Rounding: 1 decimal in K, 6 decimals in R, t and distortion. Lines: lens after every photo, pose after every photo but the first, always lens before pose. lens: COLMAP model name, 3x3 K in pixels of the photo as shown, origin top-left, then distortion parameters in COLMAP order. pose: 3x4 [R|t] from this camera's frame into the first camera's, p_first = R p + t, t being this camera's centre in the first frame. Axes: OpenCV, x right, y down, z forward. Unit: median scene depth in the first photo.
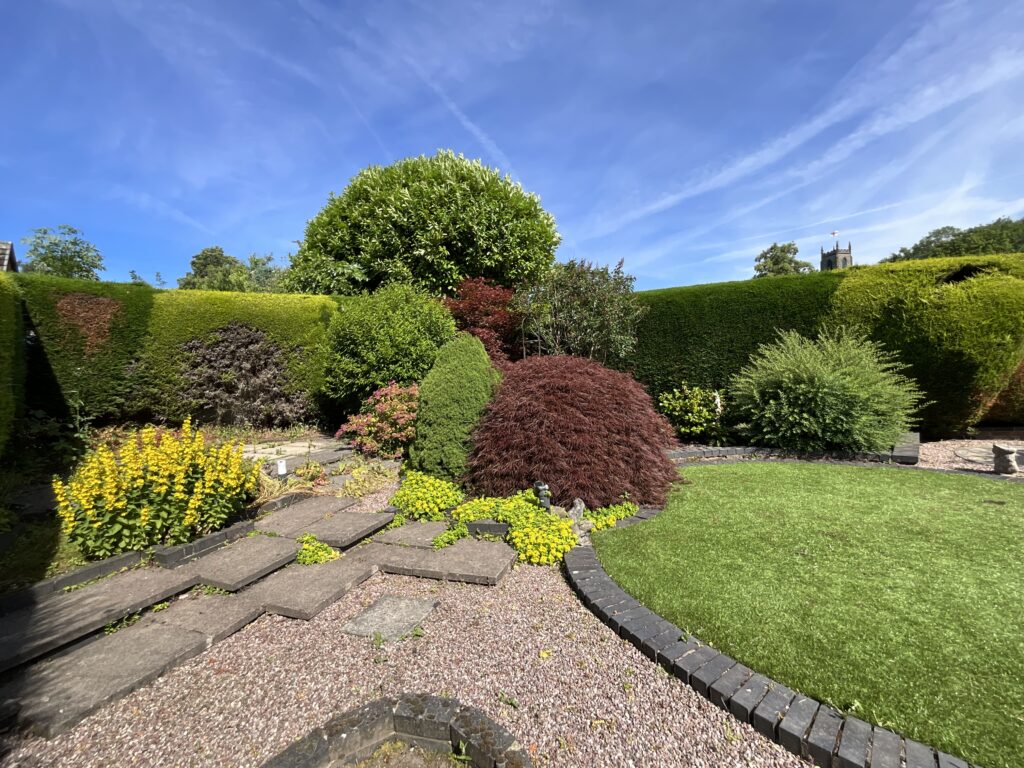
lens RADIAL K [[417.1, 0, 512.0], [0, 417.1, 384.0], [0, 0, 1]] dist [-0.001188, 0.000154]
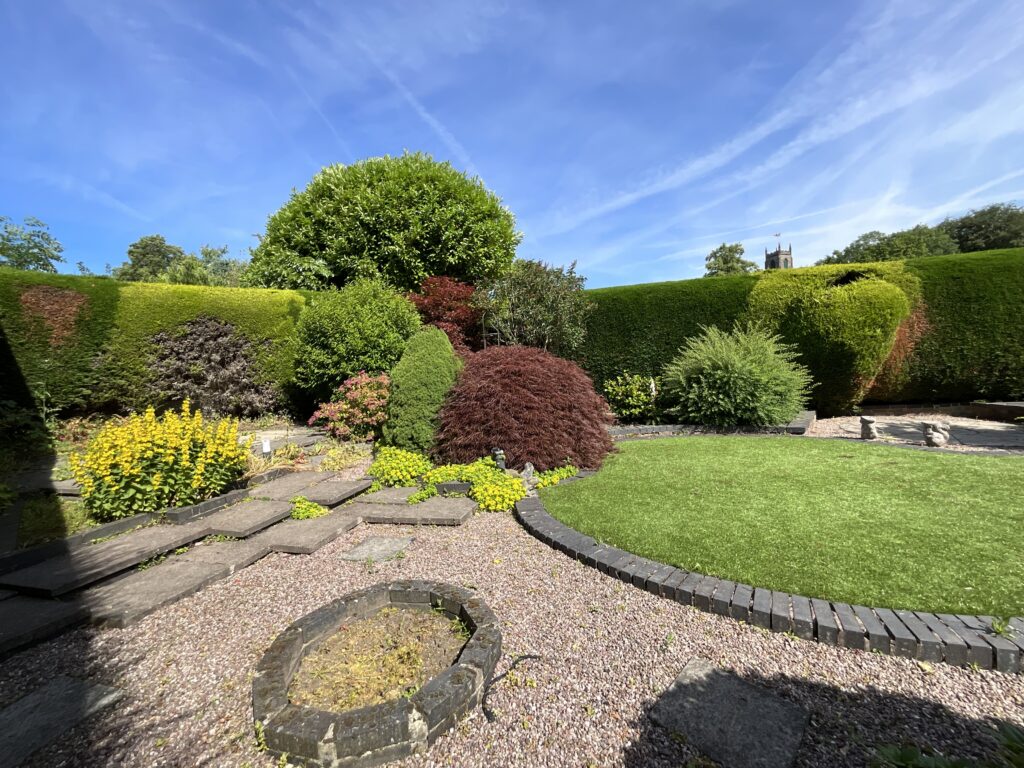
lens RADIAL K [[436.9, 0, 513.1], [0, 436.9, 388.8], [0, 0, 1]] dist [-0.000052, 0.000074]
pose [[0.996289, -0.009170, 0.085583, 0.005511], [0.008008, 0.999871, 0.013911, 0.030573], [-0.085700, -0.013174, 0.996234, -0.183875]]
